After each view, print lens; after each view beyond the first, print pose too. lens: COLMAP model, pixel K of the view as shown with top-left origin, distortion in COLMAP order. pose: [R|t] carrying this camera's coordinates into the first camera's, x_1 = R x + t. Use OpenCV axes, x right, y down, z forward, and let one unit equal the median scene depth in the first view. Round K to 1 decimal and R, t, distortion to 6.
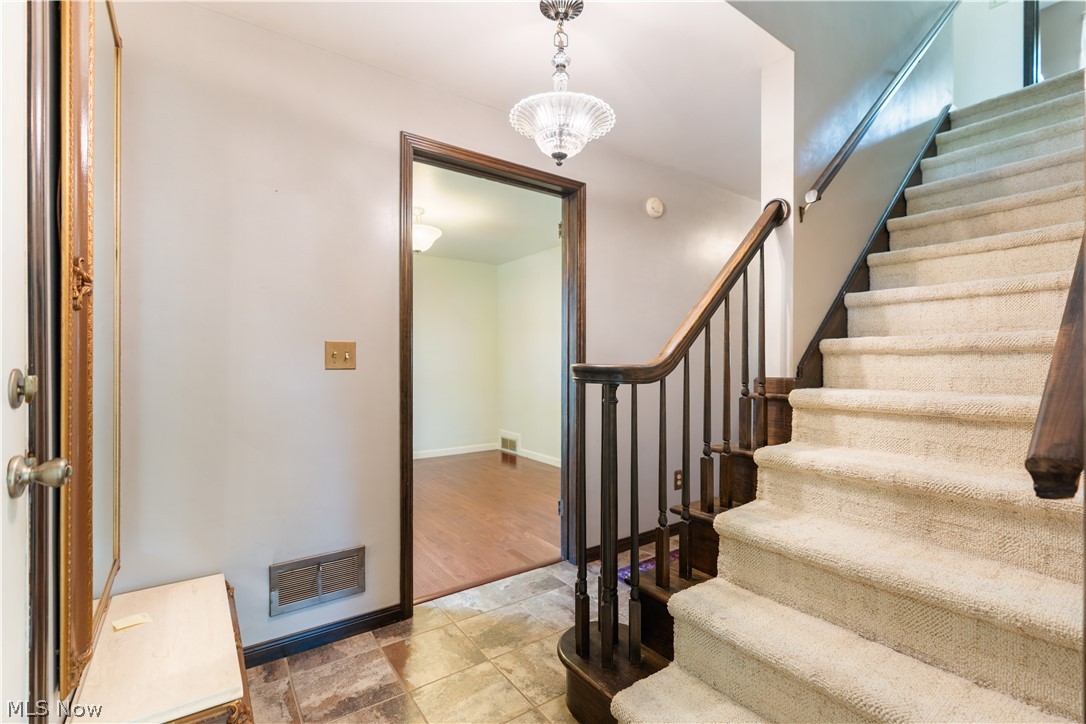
lens RADIAL K [[489.7, 0, 538.8], [0, 489.7, 363.8], [0, 0, 1]] dist [-0.006116, 0.000314]
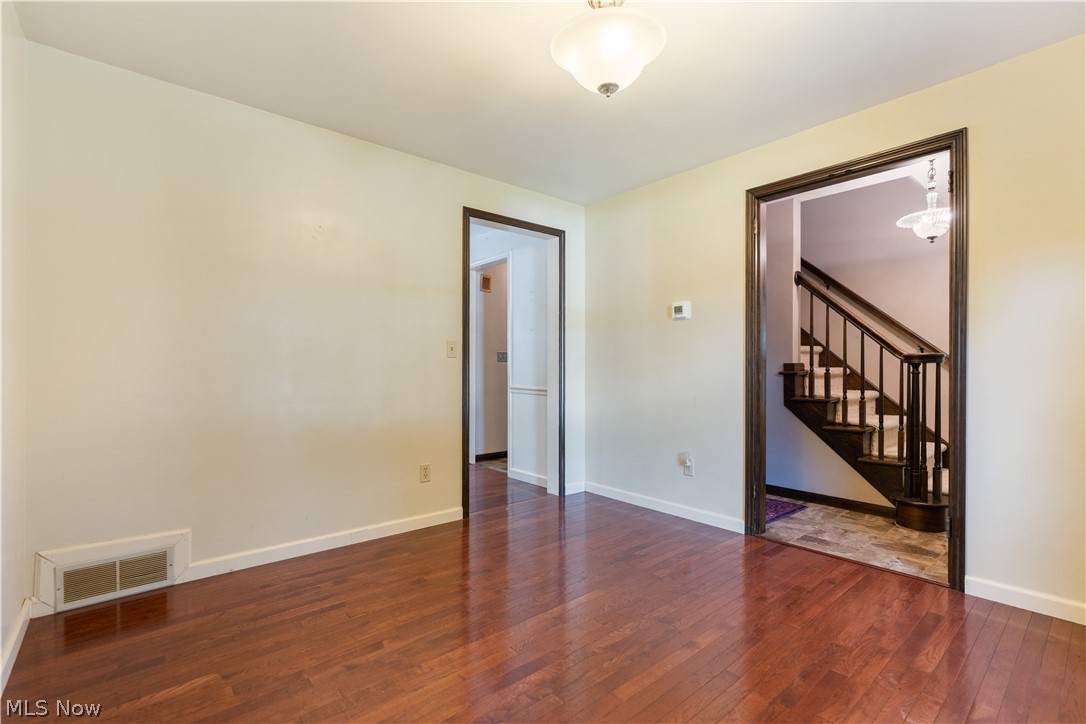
lens RADIAL K [[489.7, 0, 538.8], [0, 489.7, 363.8], [0, 0, 1]] dist [-0.006116, 0.000314]
pose [[-0.079138, -0.002817, 0.996860, -1.227188], [0.006452, 0.999974, 0.003338, 0.017845], [-0.996843, 0.006696, -0.079118, 1.947658]]
